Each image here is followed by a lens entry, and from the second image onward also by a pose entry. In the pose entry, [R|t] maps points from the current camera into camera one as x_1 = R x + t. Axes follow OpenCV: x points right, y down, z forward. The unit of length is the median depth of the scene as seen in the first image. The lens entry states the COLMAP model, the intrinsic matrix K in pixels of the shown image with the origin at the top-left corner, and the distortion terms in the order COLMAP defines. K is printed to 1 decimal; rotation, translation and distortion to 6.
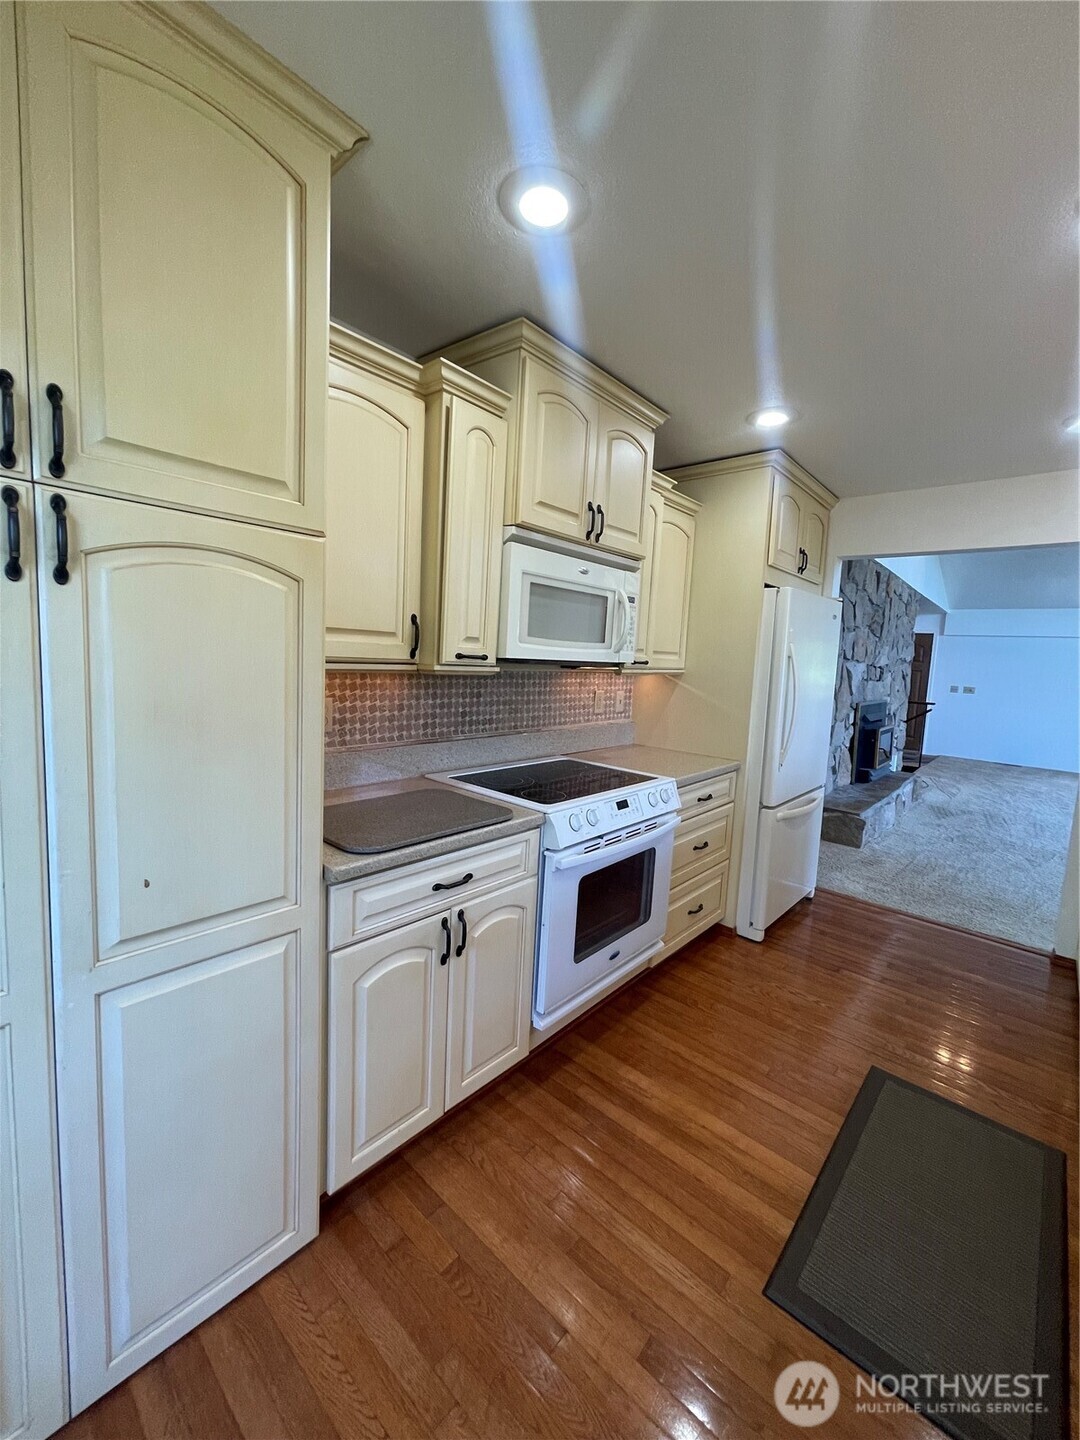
lens RADIAL K [[582.9, 0, 547.6], [0, 582.9, 715.9], [0, 0, 1]] dist [-0.002566, -0.000194]
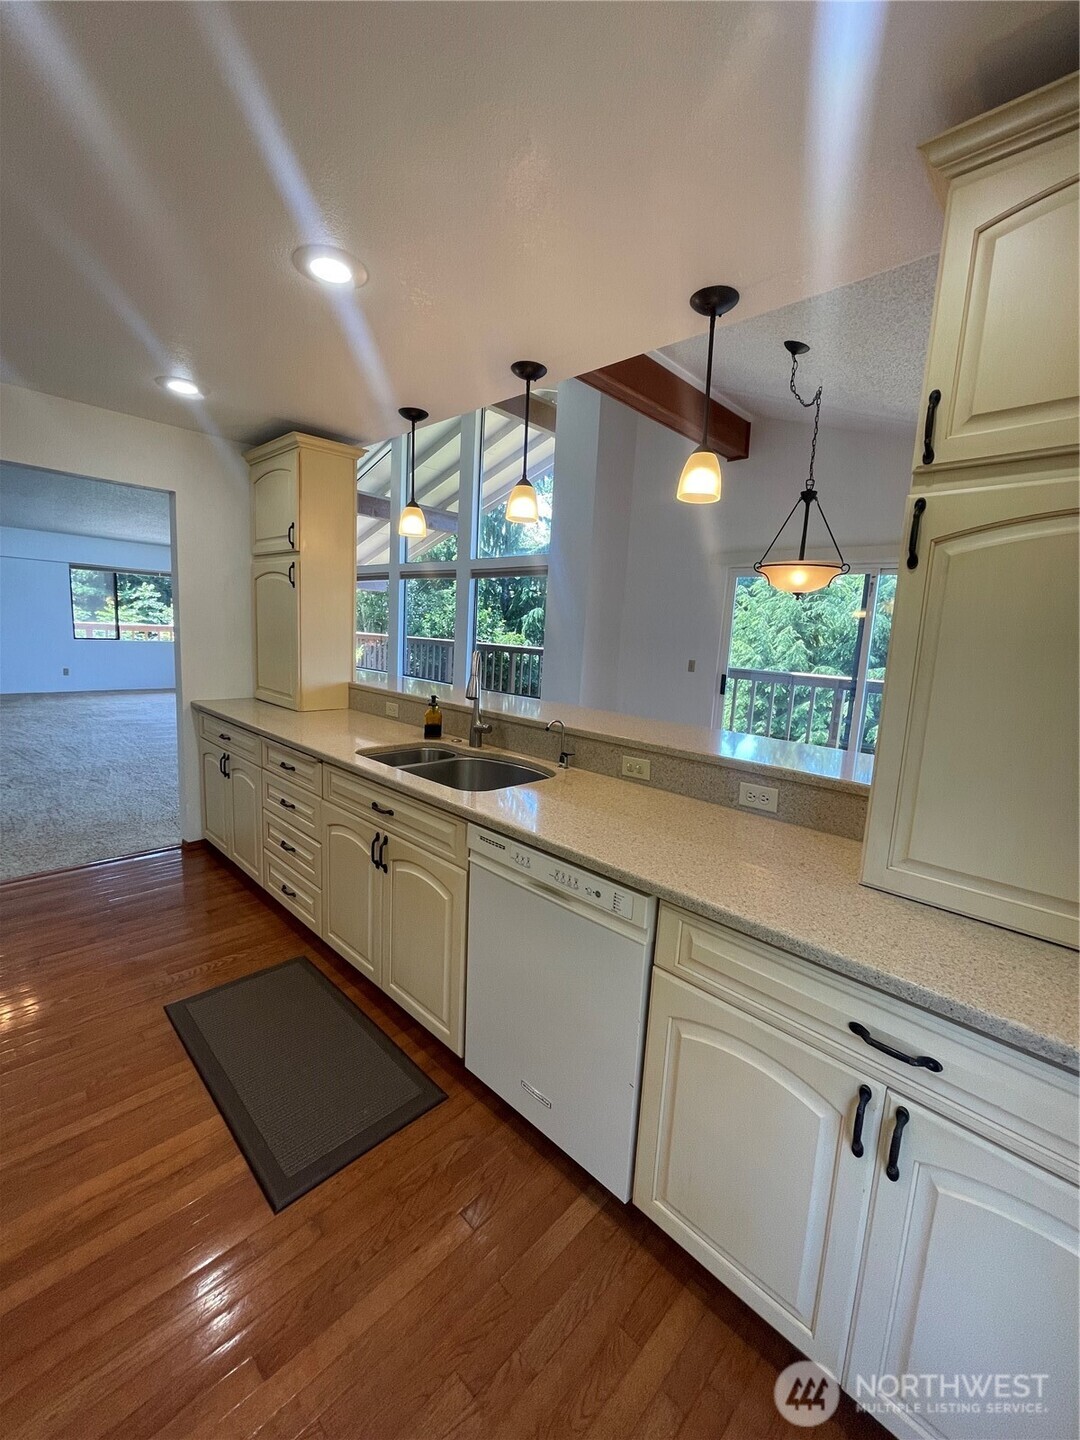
lens RADIAL K [[582.9, 0, 556.1], [0, 582.9, 725.2], [0, 0, 1]] dist [-0.002566, -0.000194]
pose [[0.019458, -0.210502, 0.977400, -0.317623], [0.051146, 0.976515, 0.209293, -0.050470], [-0.998502, 0.045918, 0.029767, 0.280074]]
